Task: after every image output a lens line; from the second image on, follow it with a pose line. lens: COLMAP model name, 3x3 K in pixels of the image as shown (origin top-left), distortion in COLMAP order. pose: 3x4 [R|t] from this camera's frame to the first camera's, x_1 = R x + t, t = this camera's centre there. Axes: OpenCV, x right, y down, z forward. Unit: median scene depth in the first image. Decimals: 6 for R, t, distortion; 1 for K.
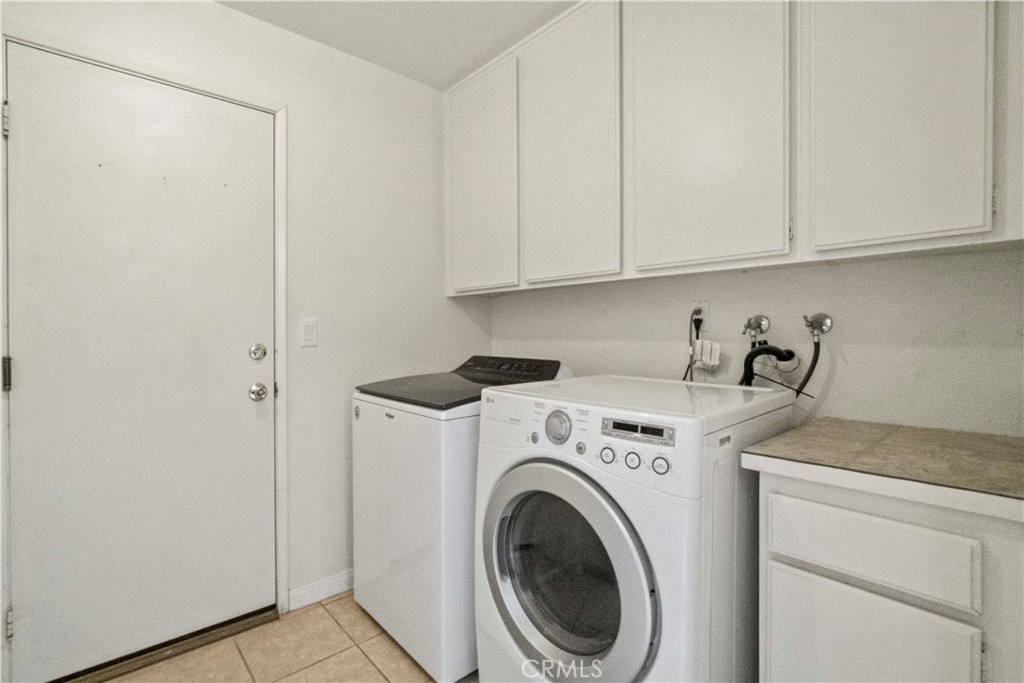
lens RADIAL K [[475.3, 0, 513.9], [0, 475.3, 337.8], [0, 0, 1]] dist [-0.004703, 0.000071]
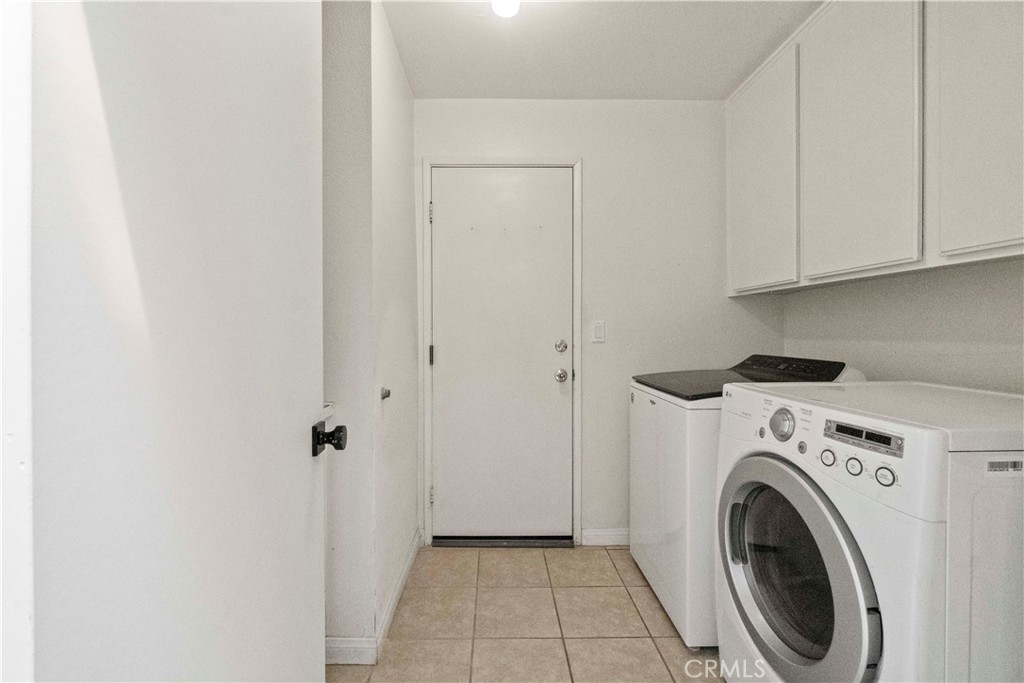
lens RADIAL K [[442.2, 0, 506.2], [0, 442.2, 337.9], [0, 0, 1]] dist [-0.004368, 0.001388]
pose [[0.765503, 0.009168, -0.643367, 0.163875], [-0.006110, 0.999957, 0.006979, -0.000910], [0.643403, -0.001411, 0.765526, -0.071786]]
